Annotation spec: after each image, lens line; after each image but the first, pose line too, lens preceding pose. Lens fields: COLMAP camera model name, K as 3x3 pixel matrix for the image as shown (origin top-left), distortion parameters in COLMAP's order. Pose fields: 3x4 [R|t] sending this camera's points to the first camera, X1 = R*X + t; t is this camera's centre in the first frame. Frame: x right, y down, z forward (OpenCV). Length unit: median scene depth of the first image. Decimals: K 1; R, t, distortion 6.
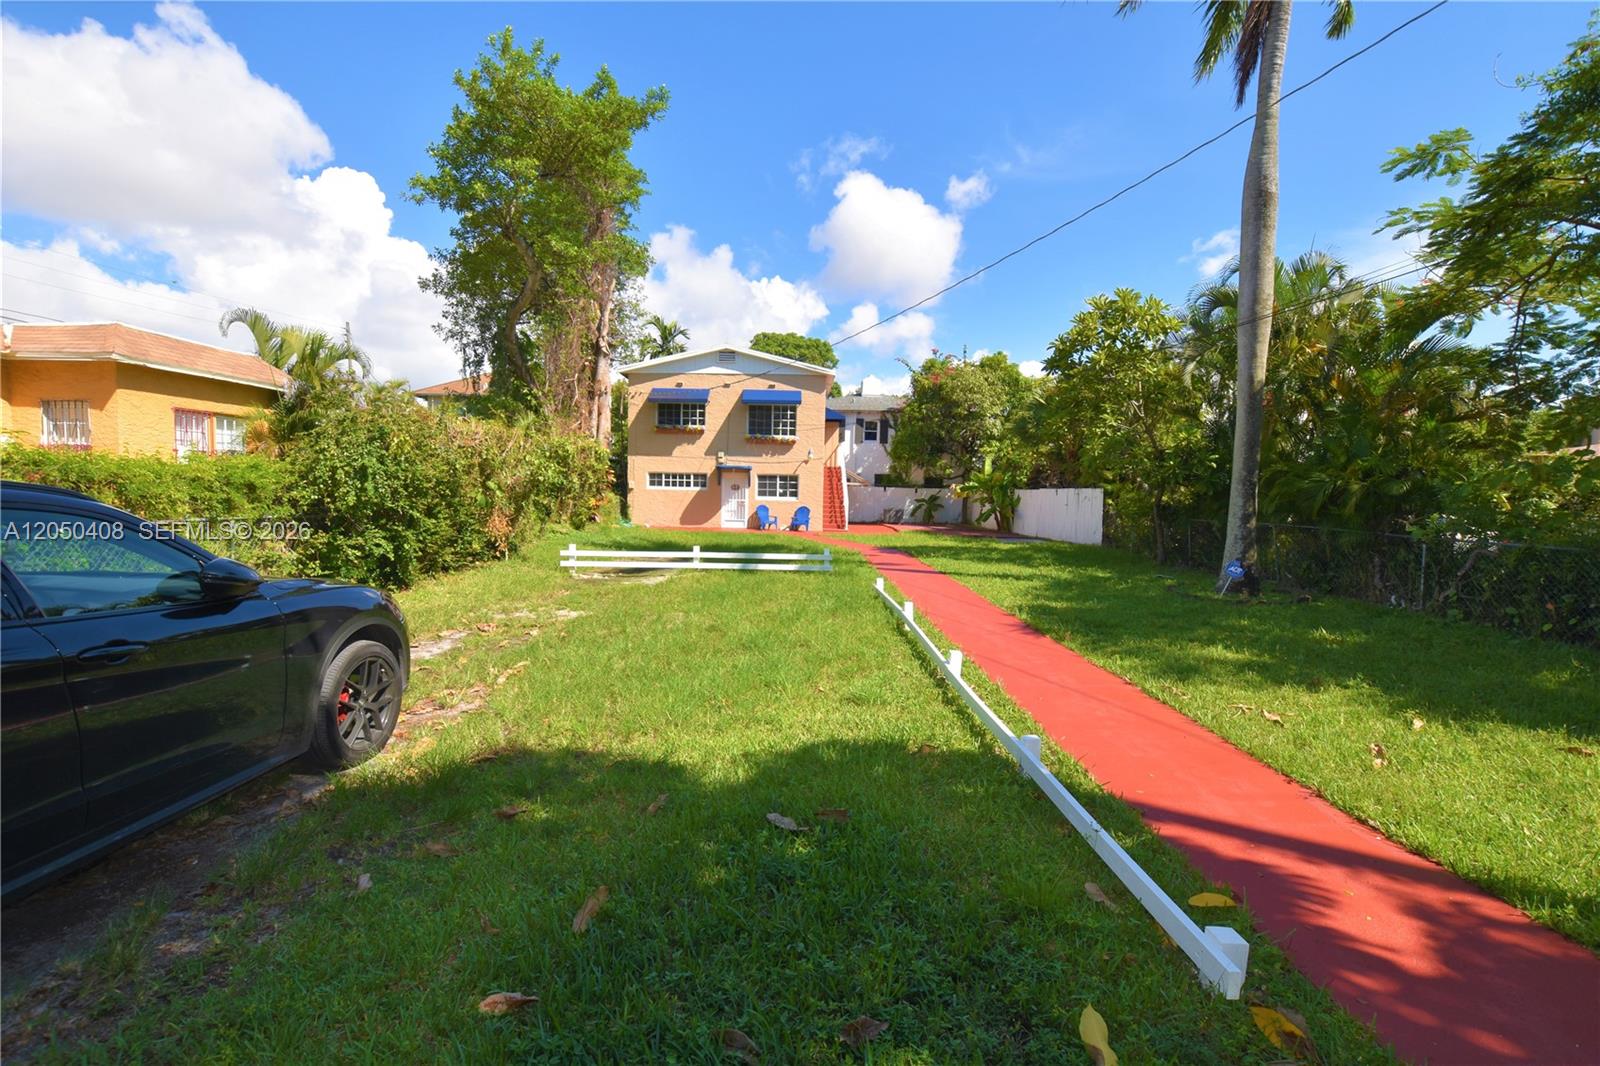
lens RADIAL K [[705.9, 0, 794.9], [0, 705.9, 537.2], [0, 0, 1]] dist [-0.040540, 0.009550]
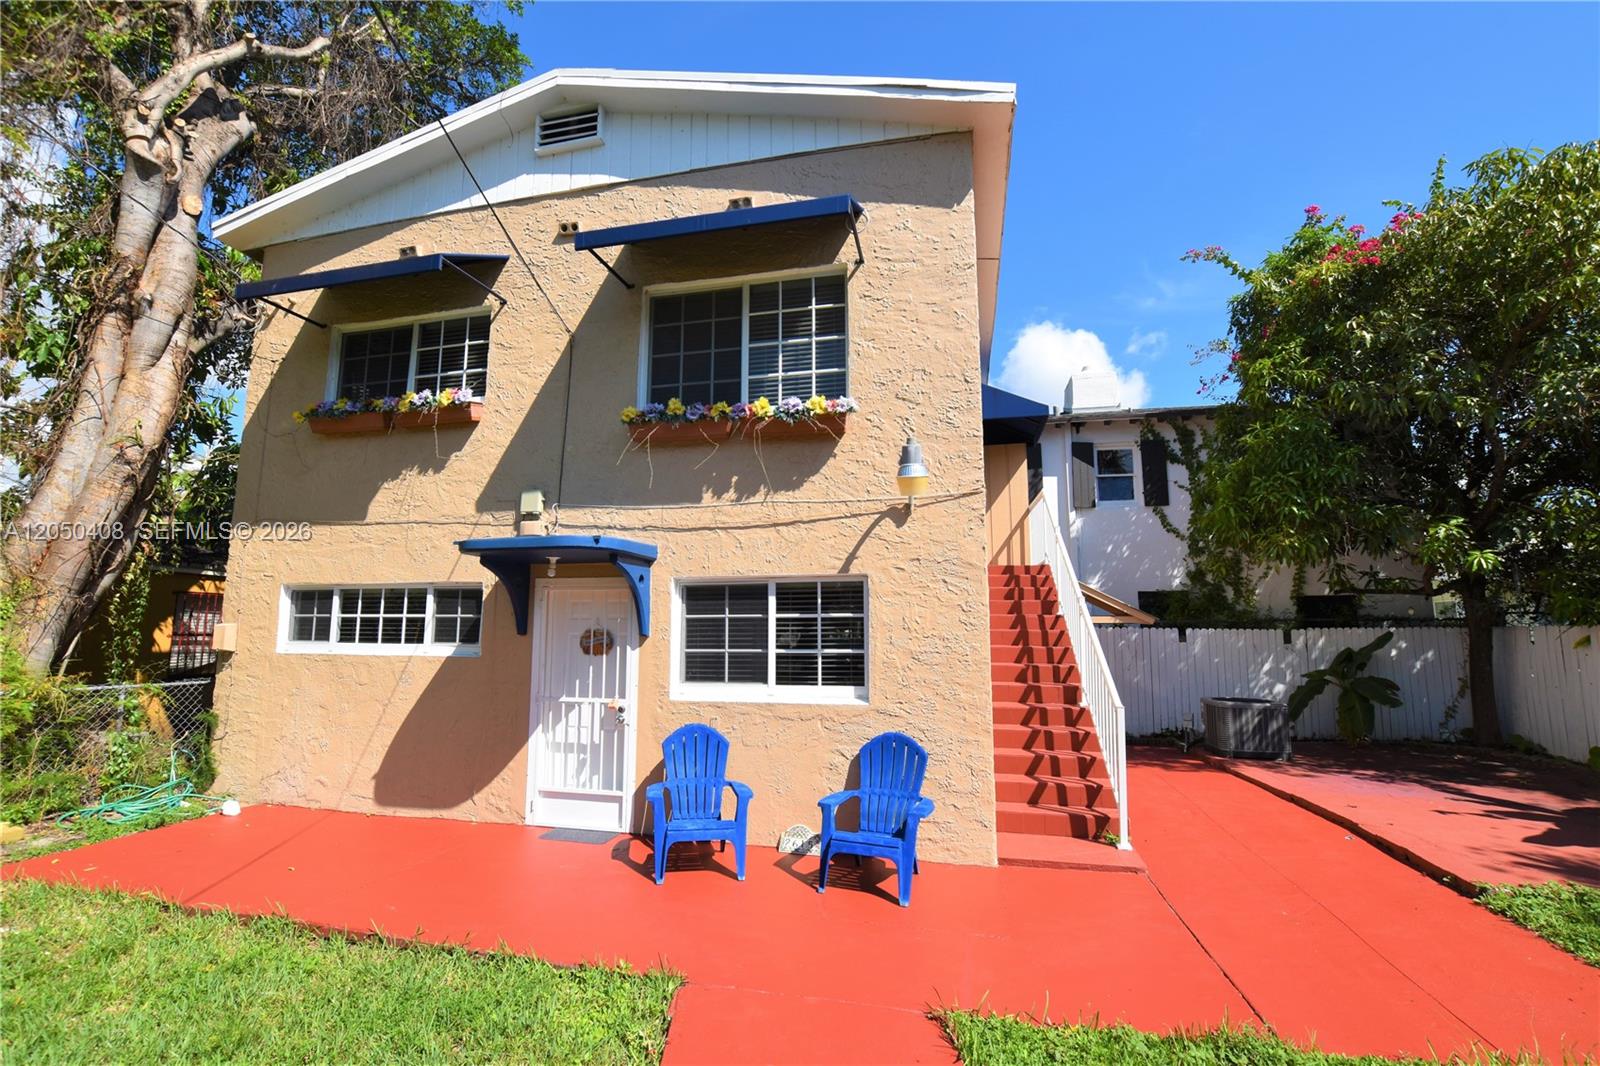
lens RADIAL K [[705.9, 0, 794.9], [0, 705.9, 537.2], [0, 0, 1]] dist [-0.040540, 0.009550]
pose [[0.973872, -0.049163, -0.221713, 0.031494], [0.002797, 0.978809, -0.204758, -0.057472], [0.227081, 0.198787, 0.953372, 0.792438]]
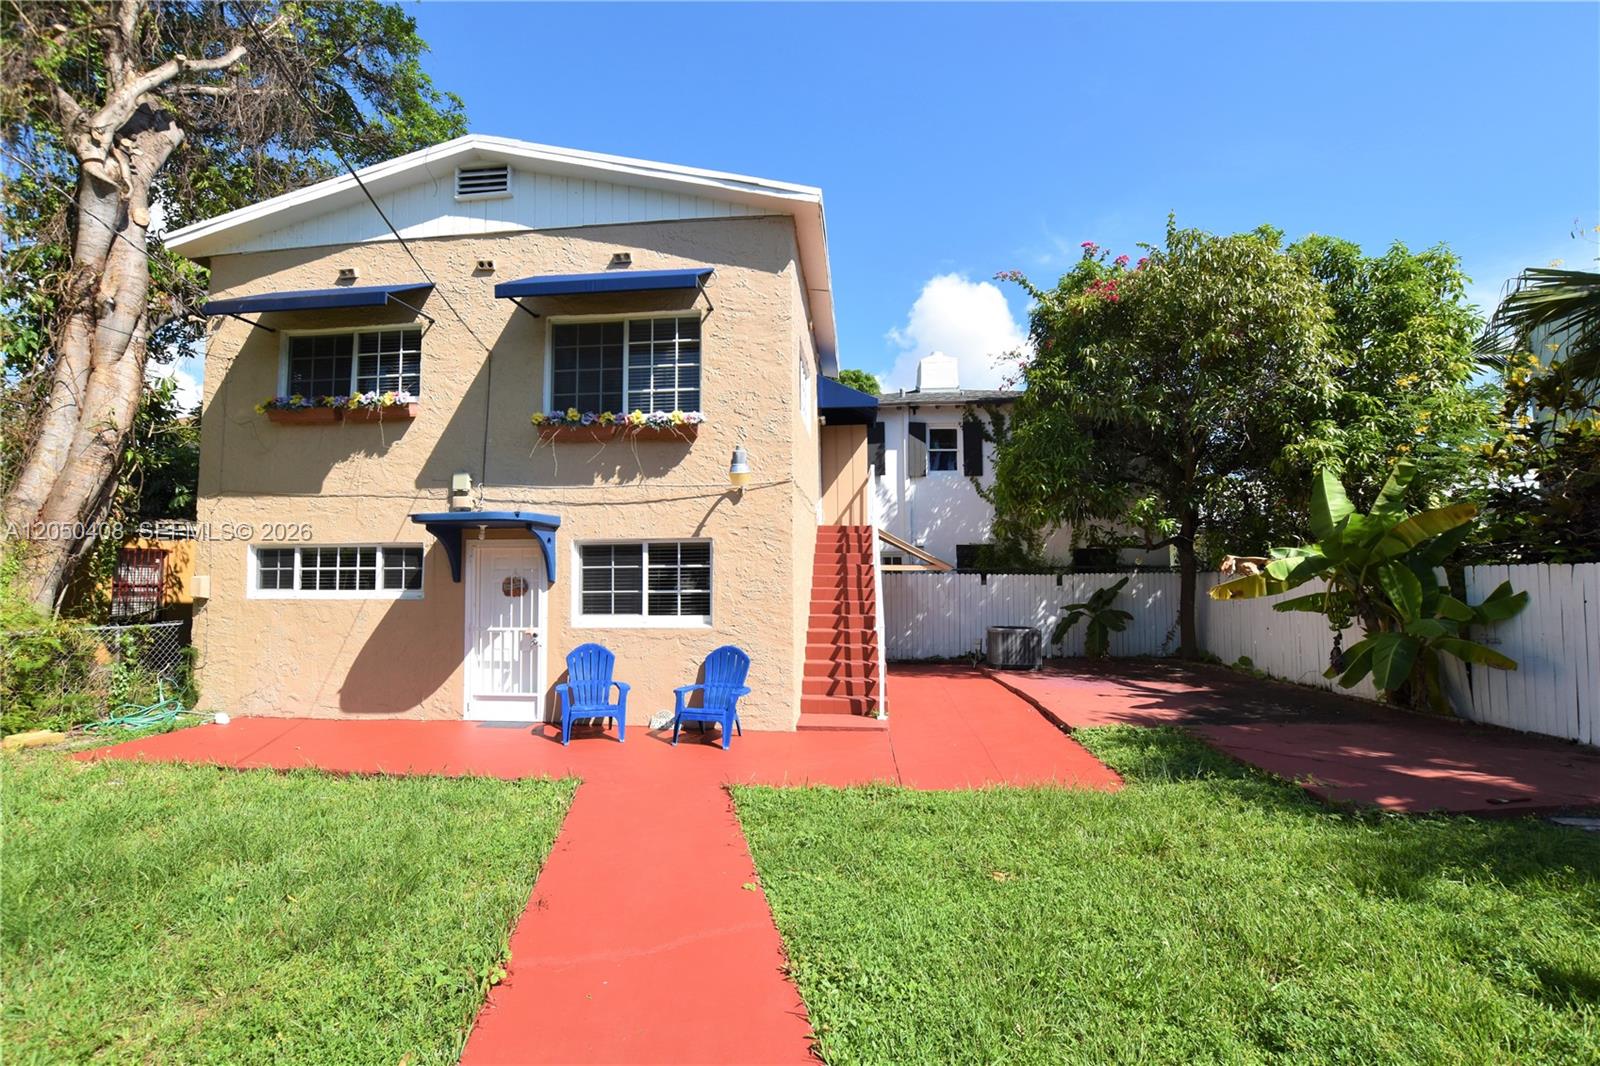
lens RADIAL K [[705.9, 0, 794.9], [0, 705.9, 537.2], [0, 0, 1]] dist [-0.040540, 0.009550]
pose [[0.995390, -0.032626, -0.090189, 0.066821], [0.020732, 0.991324, -0.129799, -0.050234], [0.093642, 0.127330, 0.987430, 0.708009]]
